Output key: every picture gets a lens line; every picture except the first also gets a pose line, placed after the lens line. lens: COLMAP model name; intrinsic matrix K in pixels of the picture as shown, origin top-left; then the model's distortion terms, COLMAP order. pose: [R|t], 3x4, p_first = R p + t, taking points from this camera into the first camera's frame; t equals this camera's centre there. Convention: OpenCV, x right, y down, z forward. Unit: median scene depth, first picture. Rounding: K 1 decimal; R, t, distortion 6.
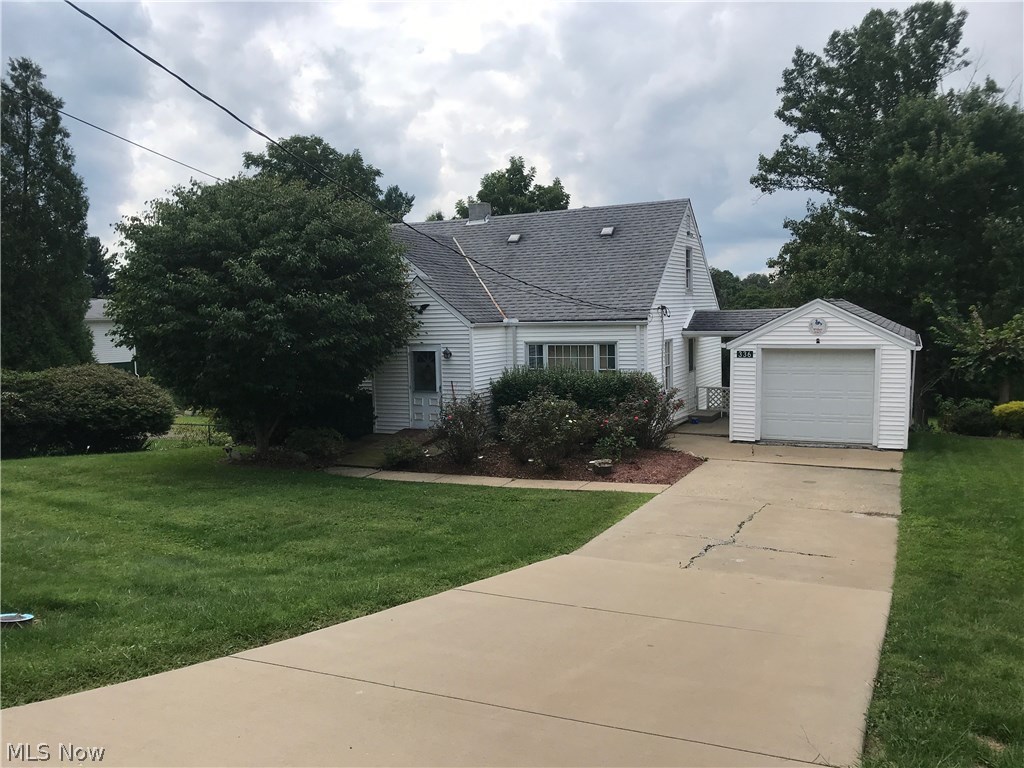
lens RADIAL K [[846.2, 0, 514.6], [0, 846.2, 386.1], [0, 0, 1]] dist [0.043080, -0.039636]
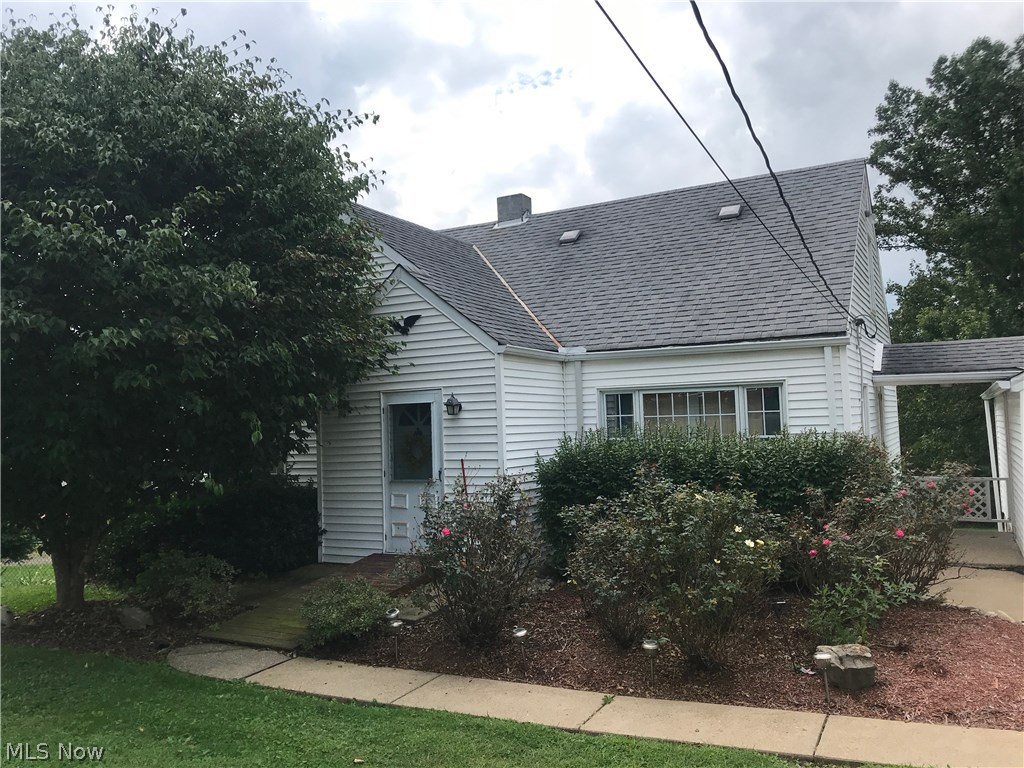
lens RADIAL K [[846.2, 0, 505.7], [0, 846.2, 377.6], [0, 0, 1]] dist [0.043080, -0.039636]
pose [[0.998738, -0.010685, -0.049069, -0.021415], [0.003751, 0.990246, -0.139282, 0.016218], [0.050078, 0.138922, 0.989036, 0.476759]]
